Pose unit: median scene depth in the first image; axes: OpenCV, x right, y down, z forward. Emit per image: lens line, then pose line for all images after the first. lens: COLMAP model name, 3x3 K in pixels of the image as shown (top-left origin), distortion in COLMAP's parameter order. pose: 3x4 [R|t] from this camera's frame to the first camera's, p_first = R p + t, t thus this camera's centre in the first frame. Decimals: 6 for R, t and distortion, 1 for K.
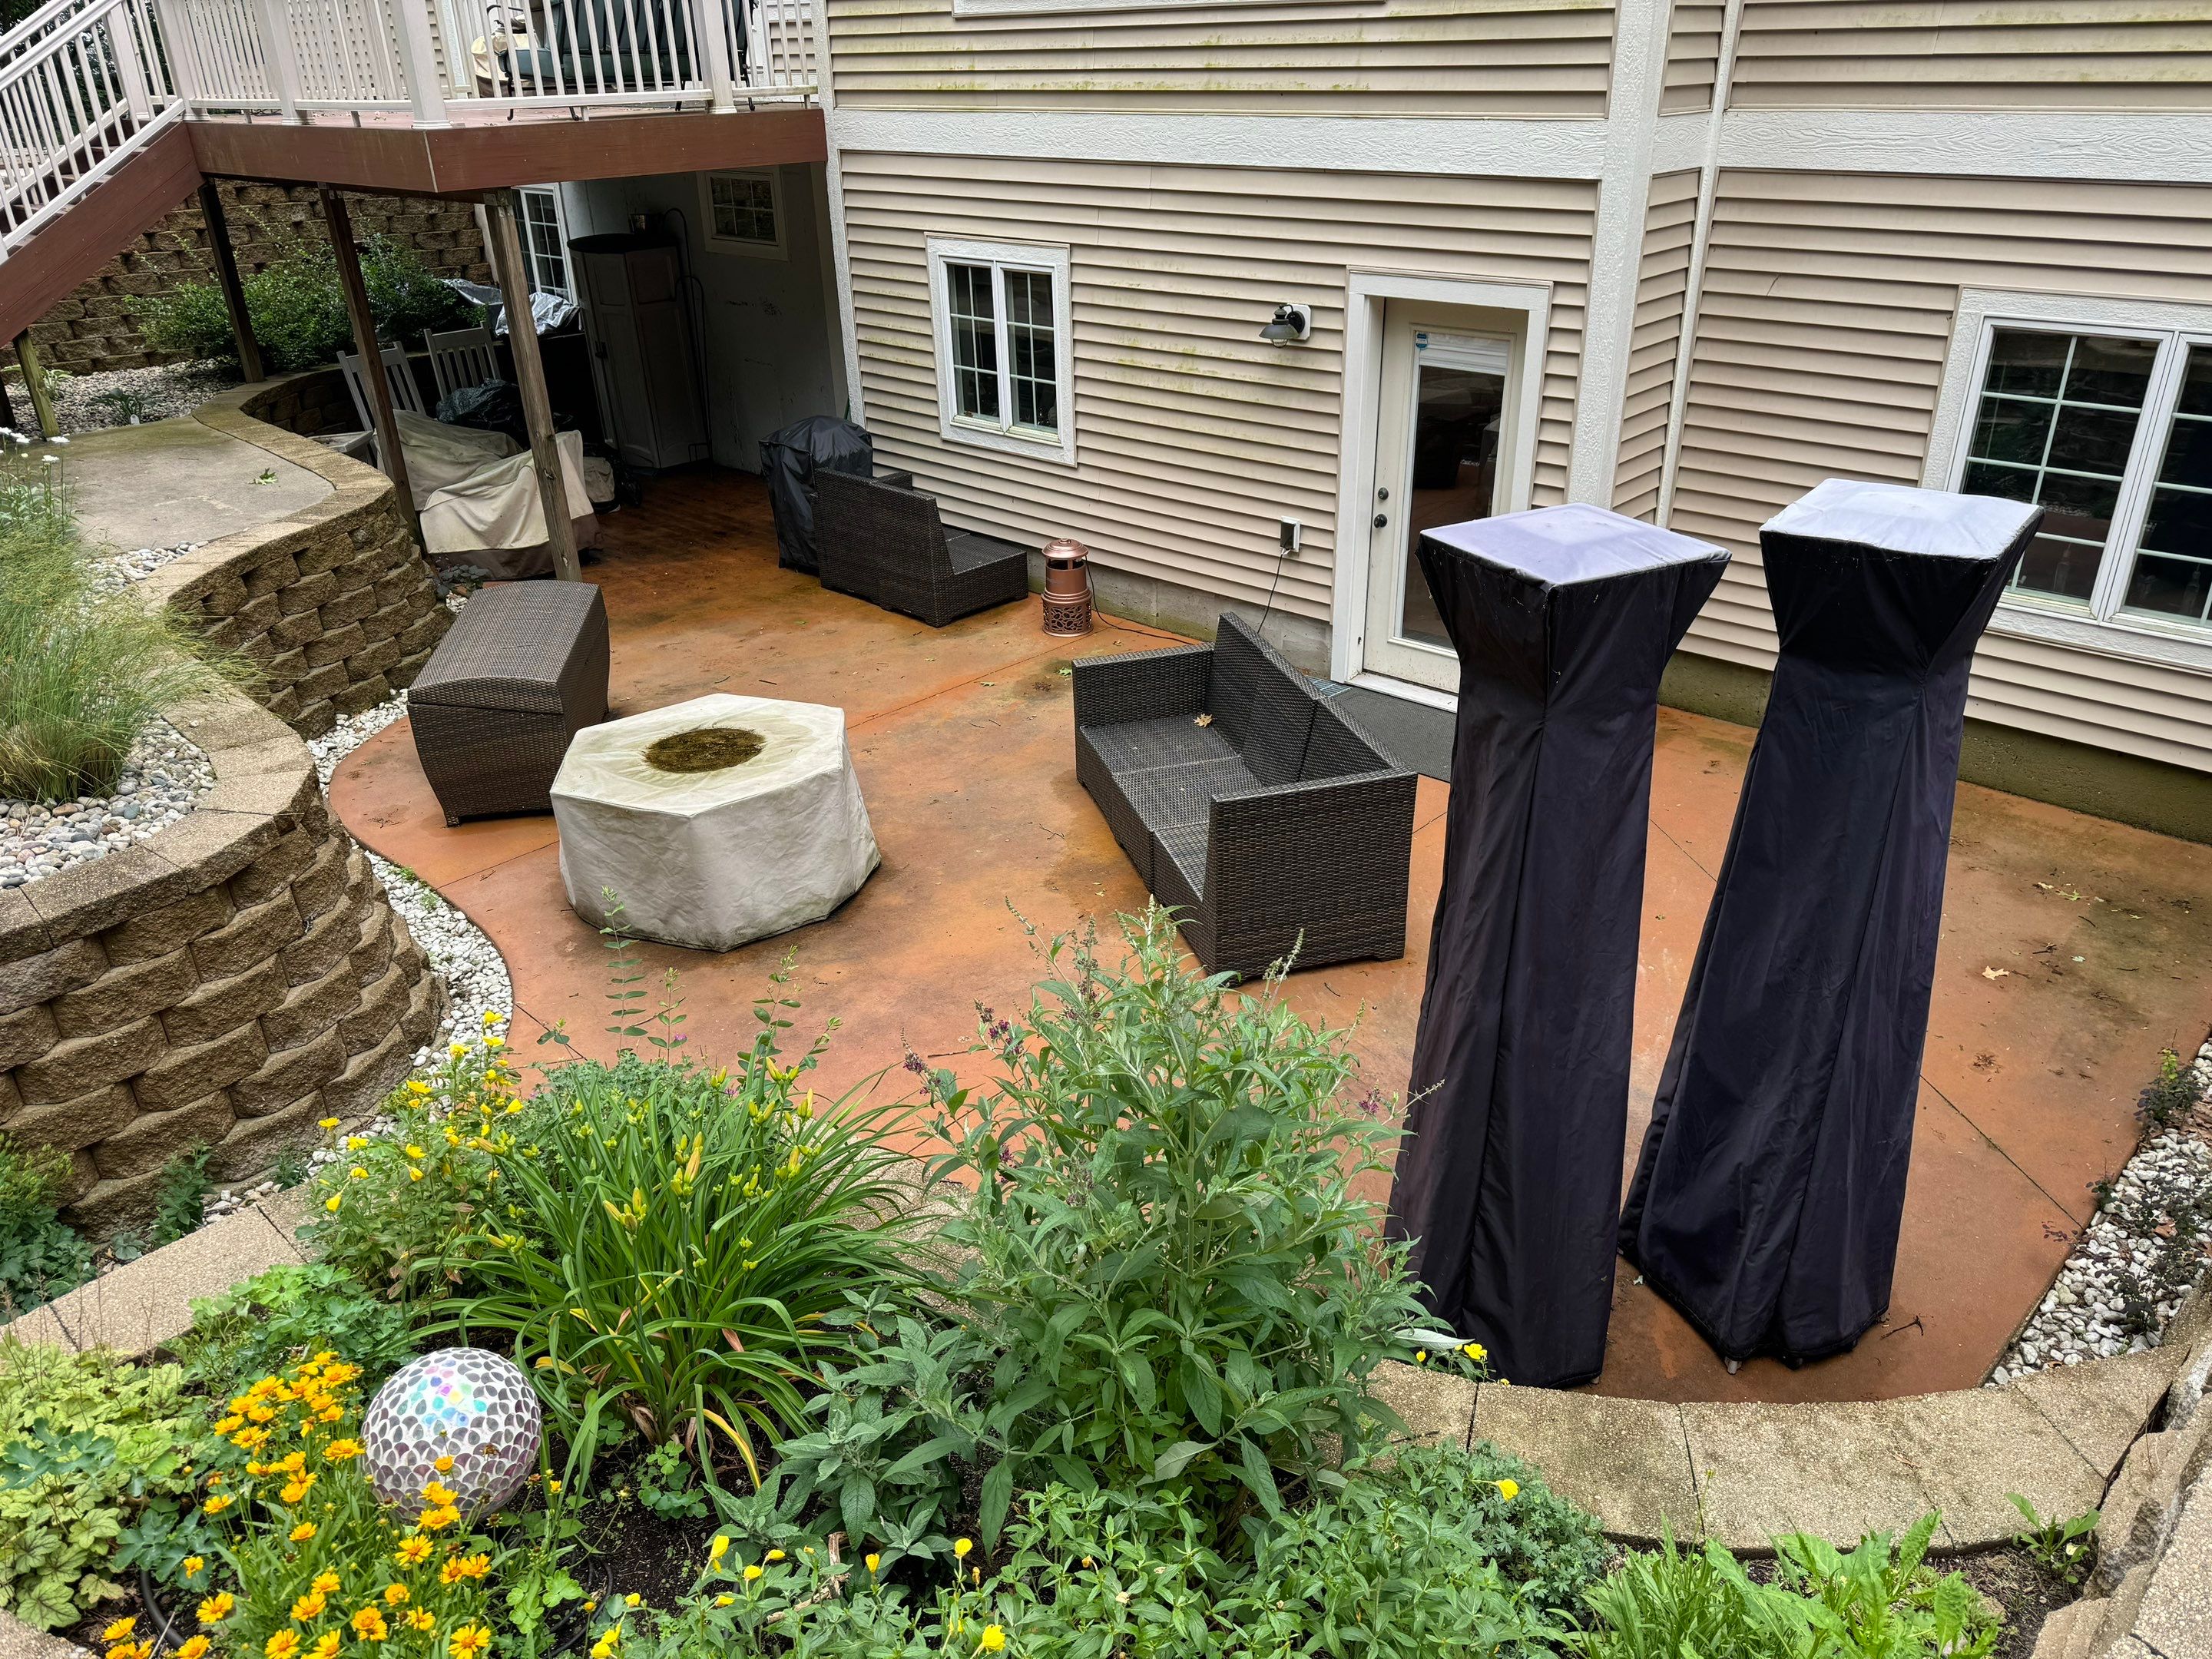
lens RADIAL K [[1633.1, 0, 1126.4], [0, 1633.1, 840.1], [0, 0, 1]] dist [-0.001574, -0.003848]
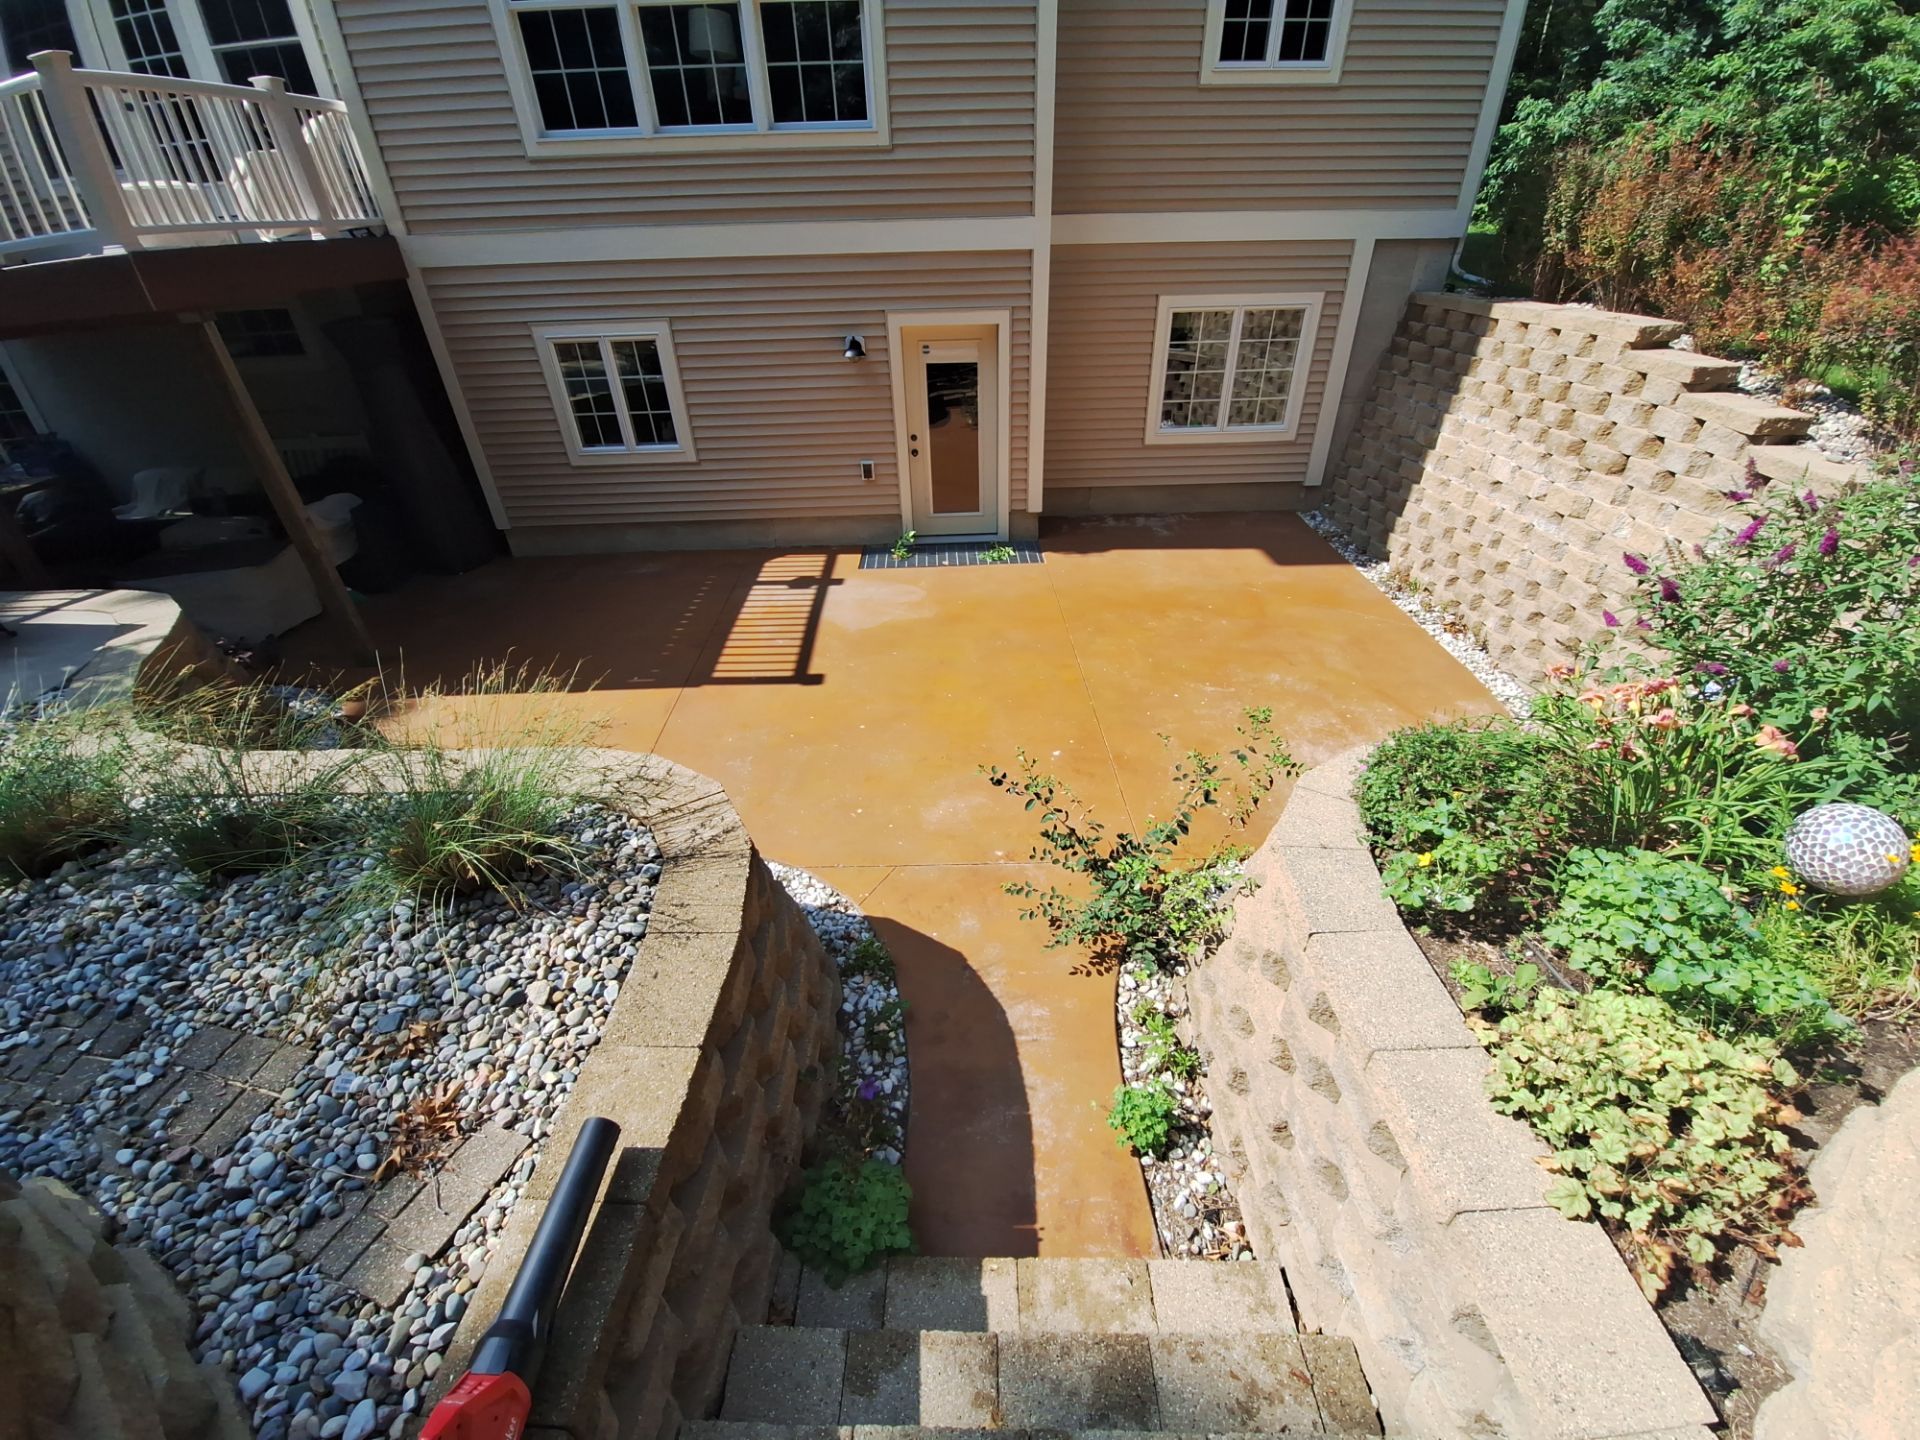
lens RADIAL K [[753.8, 0, 964.1], [0, 753.8, 725.3], [0, 0, 1]] dist [-0.010638, -0.000231]
pose [[0.690015, -0.396150, 0.605759, -0.416269], [0.320837, 0.917612, 0.234631, -0.078727], [-0.648801, 0.032451, 0.760266, 0.263140]]
